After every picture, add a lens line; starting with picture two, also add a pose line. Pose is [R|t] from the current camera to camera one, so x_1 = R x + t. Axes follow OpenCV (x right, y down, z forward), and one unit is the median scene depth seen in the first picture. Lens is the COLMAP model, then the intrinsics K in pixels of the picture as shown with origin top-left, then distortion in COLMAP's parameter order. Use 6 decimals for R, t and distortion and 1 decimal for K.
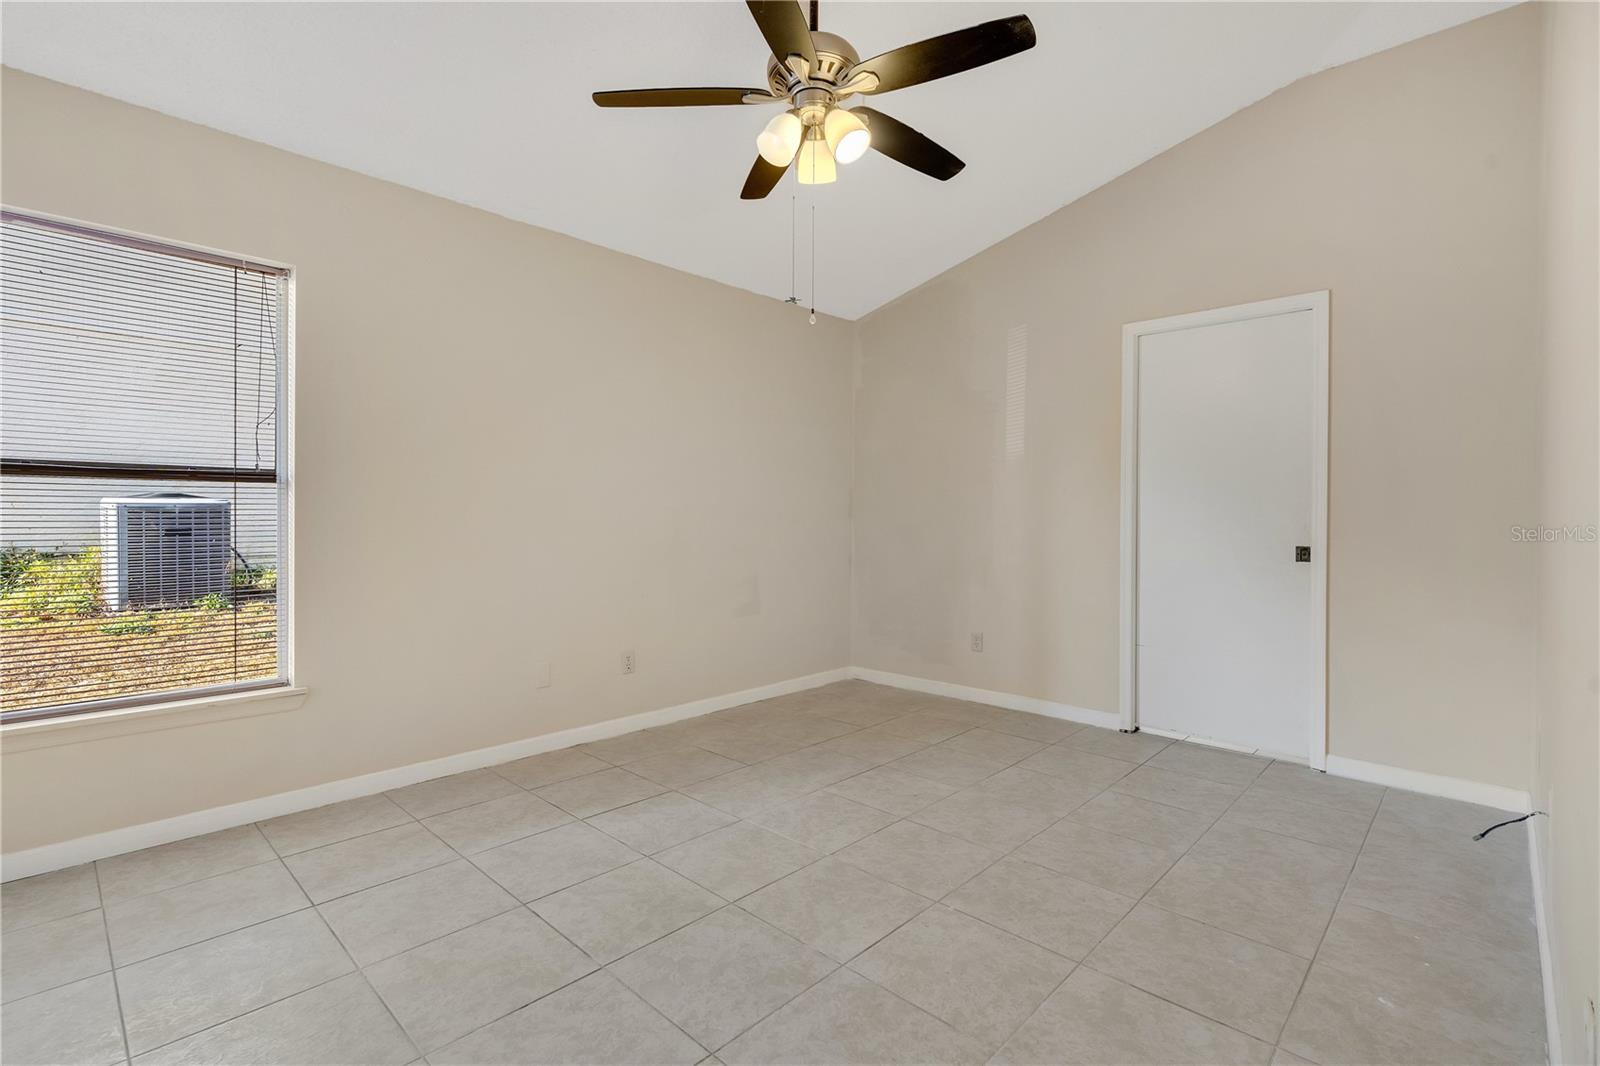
lens RADIAL K [[746.7, 0, 799.5], [0, 746.7, 525.2], [0, 0, 1]] dist [-0.001029, -0.000049]
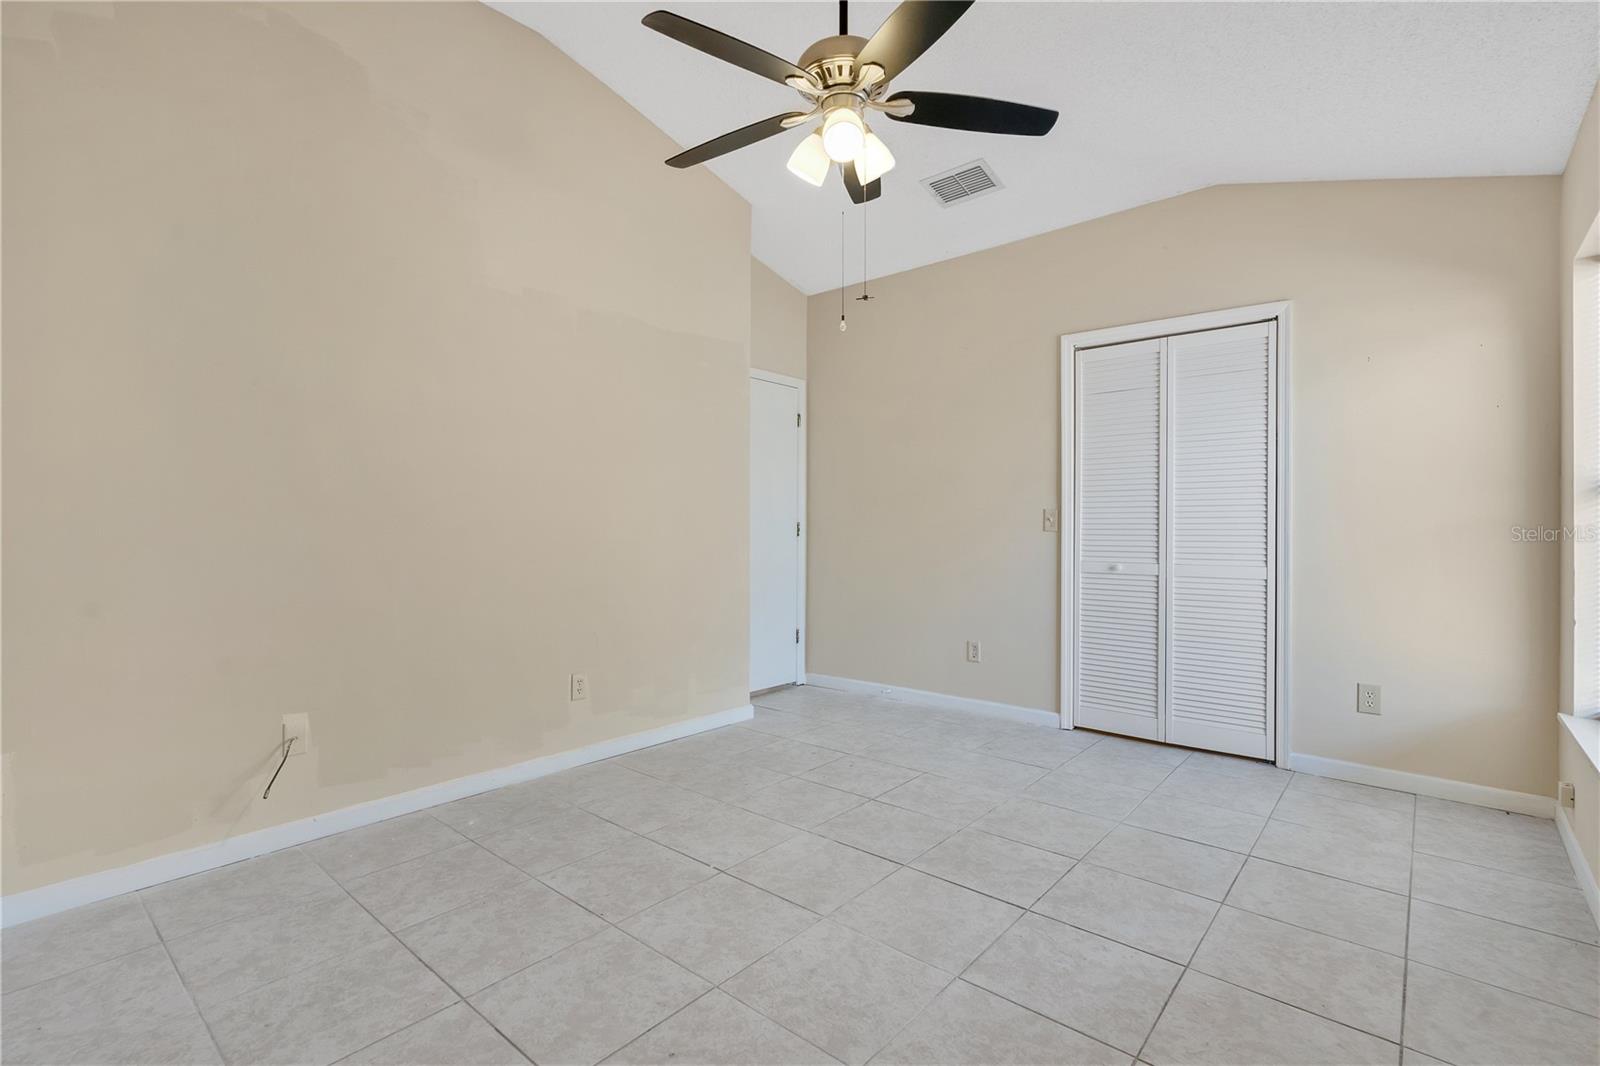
lens RADIAL K [[746.7, 0, 799.4], [0, 746.7, 528.6], [0, 0, 1]] dist [-0.001029, -0.000049]
pose [[-0.998458, -0.008976, -0.054790, 0.133740], [-0.009775, 0.999850, 0.014329, -0.022541], [0.054653, 0.014842, -0.998395, 2.086257]]
